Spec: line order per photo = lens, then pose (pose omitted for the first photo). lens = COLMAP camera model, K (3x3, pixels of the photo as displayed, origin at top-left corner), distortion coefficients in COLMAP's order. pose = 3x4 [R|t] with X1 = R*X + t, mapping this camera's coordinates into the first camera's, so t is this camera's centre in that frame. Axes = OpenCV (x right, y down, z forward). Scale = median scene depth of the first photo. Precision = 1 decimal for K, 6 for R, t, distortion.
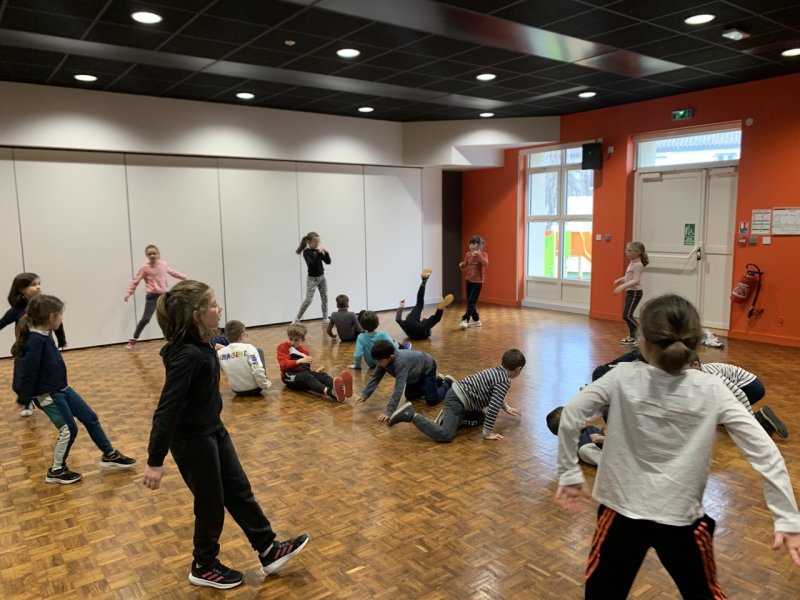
lens RADIAL K [[618.8, 0, 400.1], [0, 618.8, 301.7], [0, 0, 1]] dist [-0.002893, 0.000008]
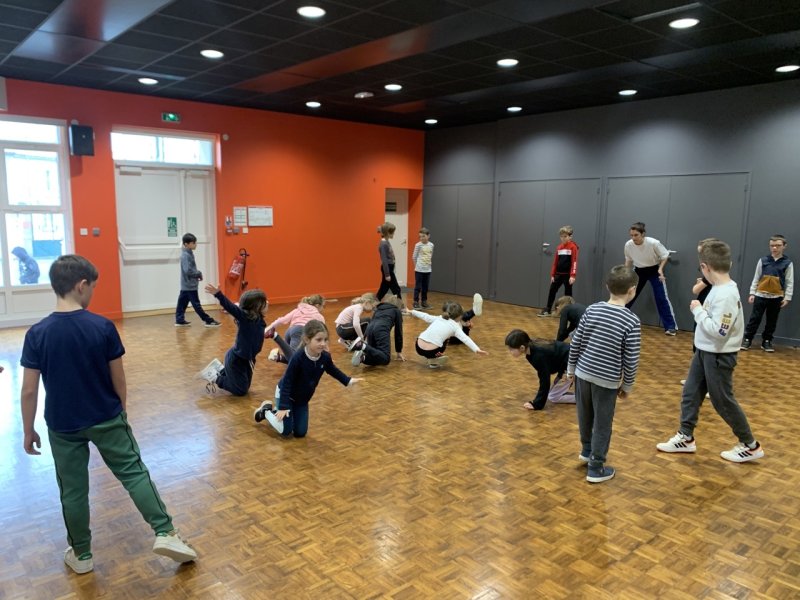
lens RADIAL K [[618.8, 0, 400.4], [0, 618.8, 300.2], [0, 0, 1]] dist [-0.002893, 0.000008]
pose [[-0.077902, -0.133420, 0.987993, -0.710727], [0.115045, 0.983181, 0.141841, -0.094249], [-0.990301, 0.124714, -0.061243, 0.713450]]
